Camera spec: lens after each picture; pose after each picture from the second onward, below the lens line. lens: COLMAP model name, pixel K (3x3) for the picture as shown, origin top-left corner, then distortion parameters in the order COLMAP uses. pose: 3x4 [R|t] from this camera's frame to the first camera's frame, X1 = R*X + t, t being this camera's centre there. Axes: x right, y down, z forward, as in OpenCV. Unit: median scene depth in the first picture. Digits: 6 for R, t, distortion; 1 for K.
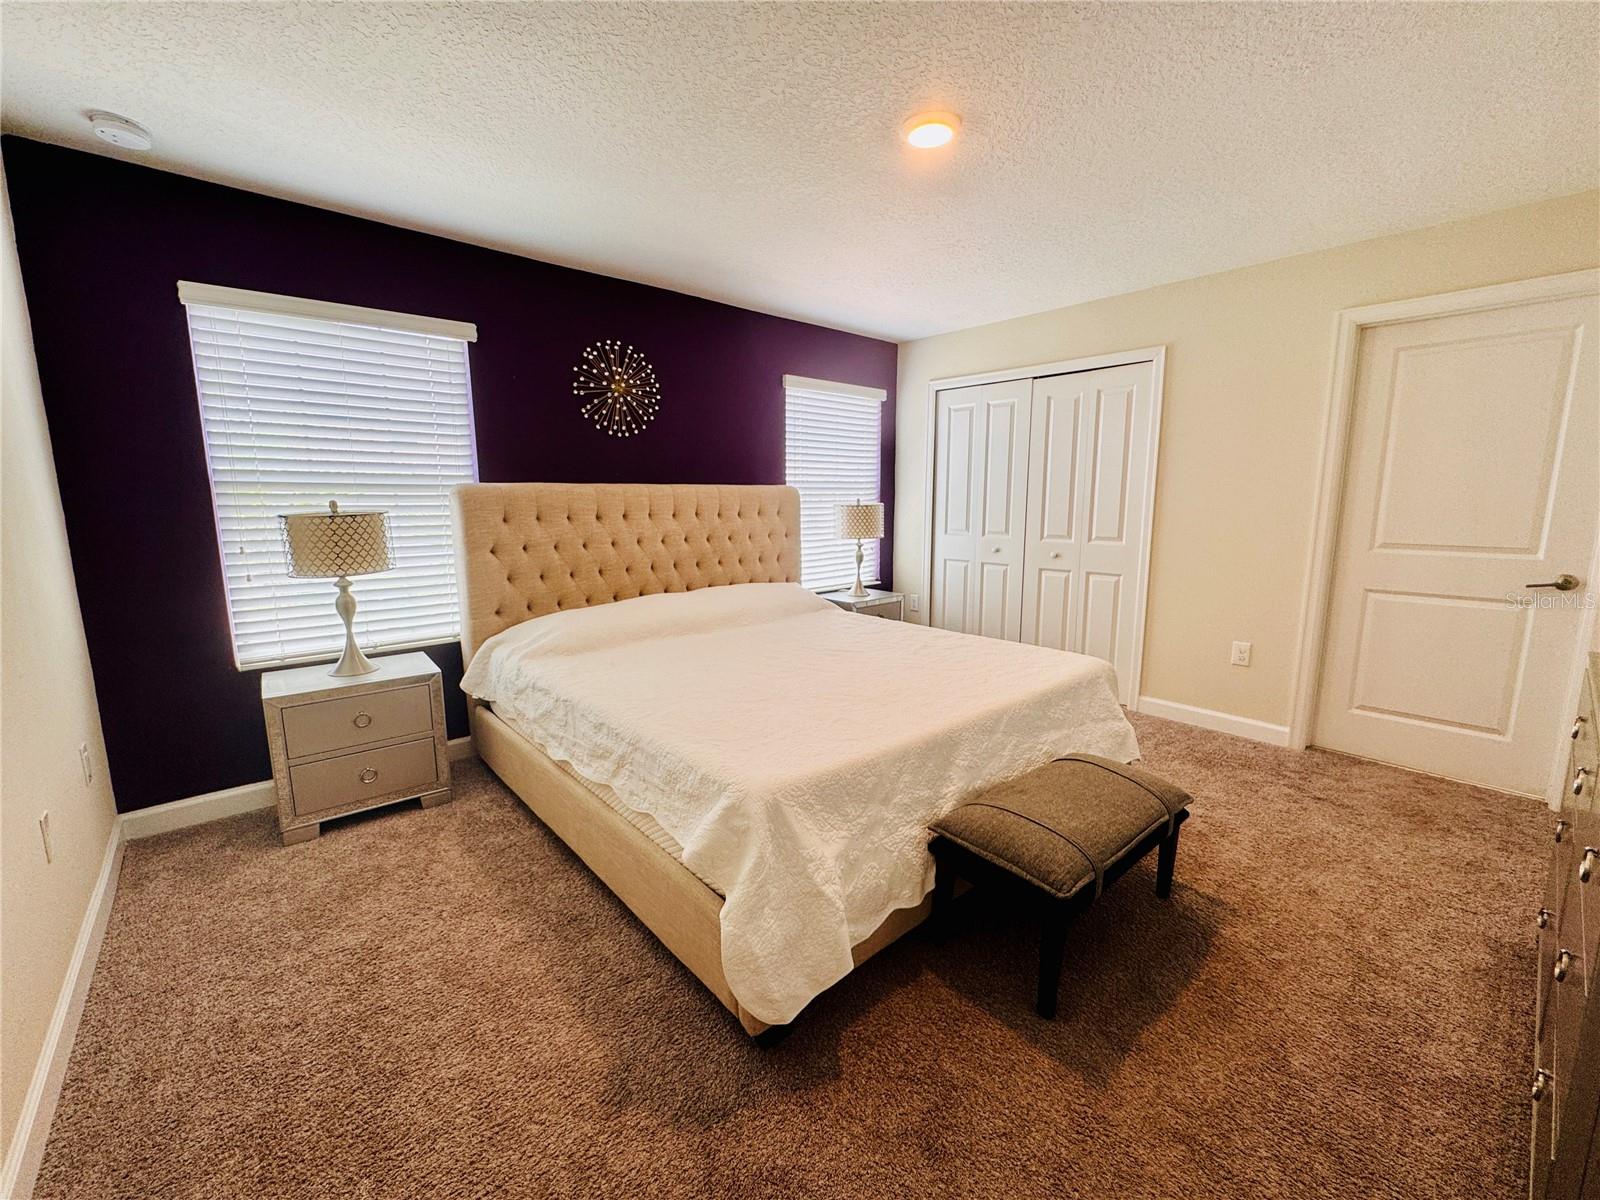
lens RADIAL K [[643.2, 0, 800.0], [0, 643.2, 600.0], [0, 0, 1]] dist [-0.002589, -0.000387]
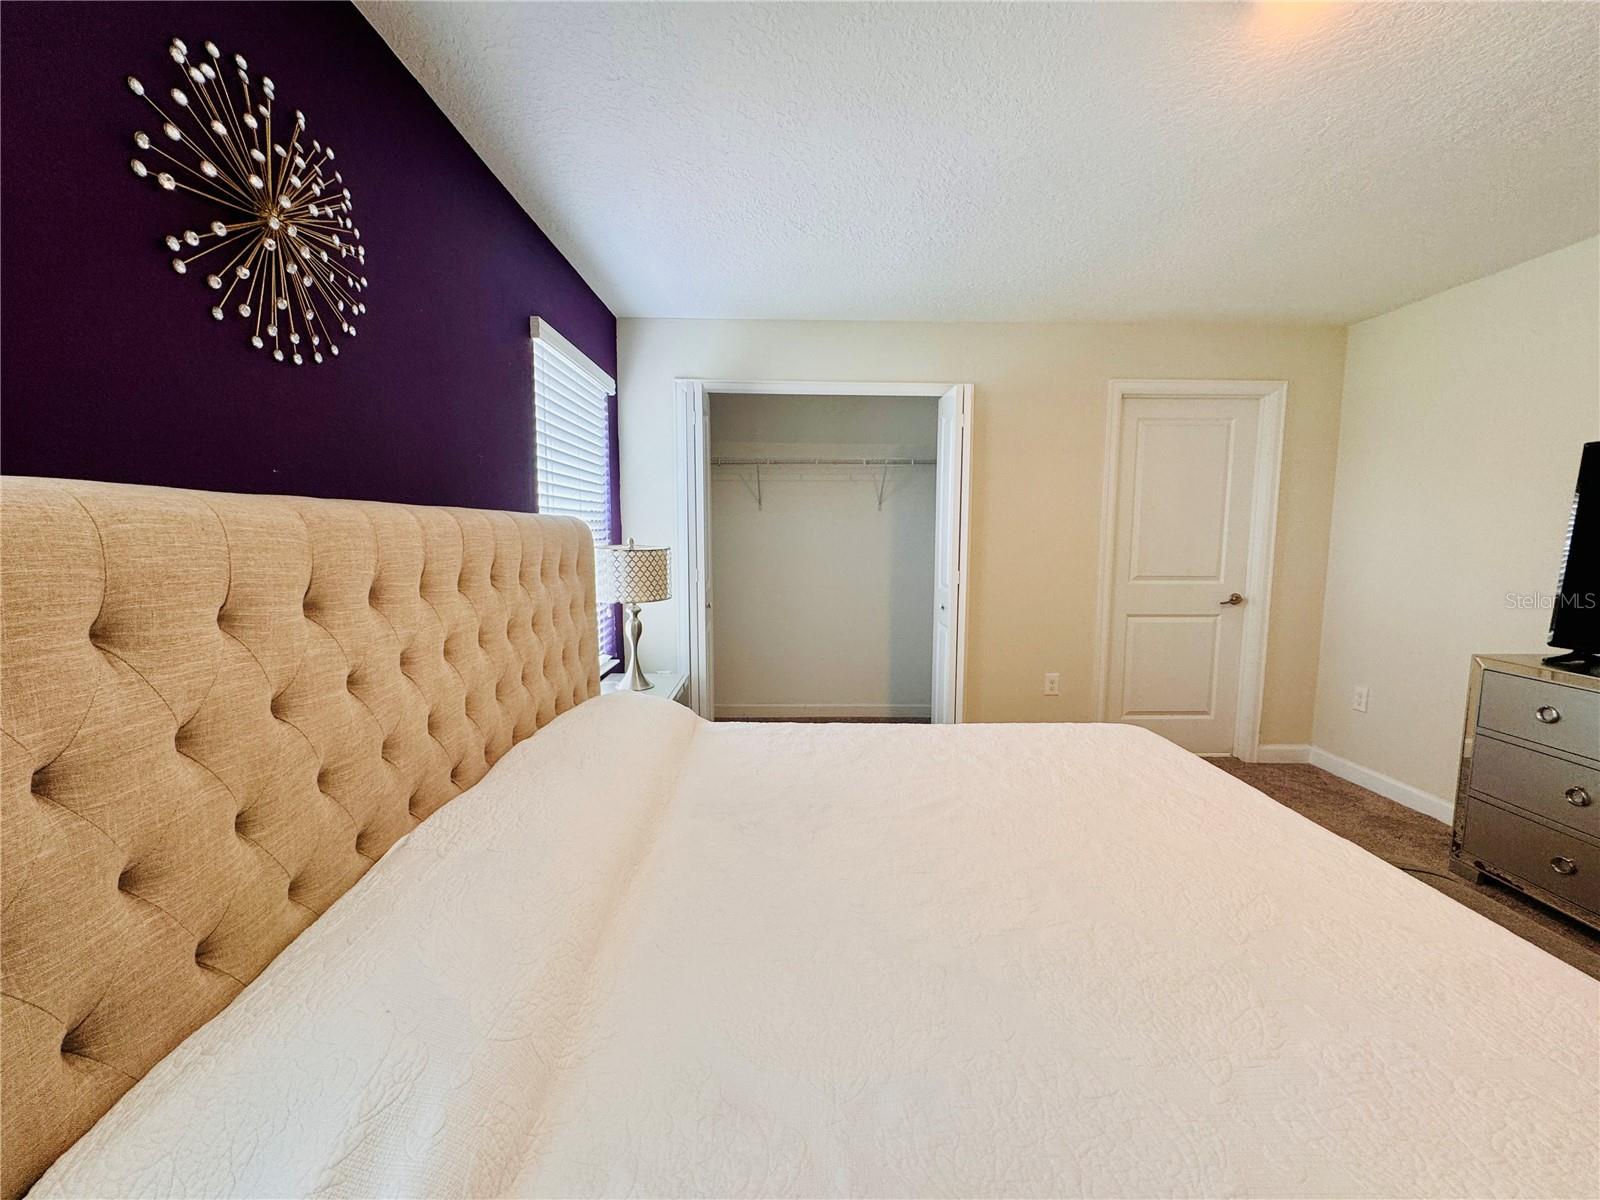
lens RADIAL K [[643.2, 0, 800.0], [0, 643.2, 600.0], [0, 0, 1]] dist [-0.002589, -0.000387]
pose [[0.653723, -0.073567, 0.753149, -0.380973], [0.112486, 0.993653, -0.000577, -0.102305], [-0.748327, 0.085097, 0.657849, 0.608622]]
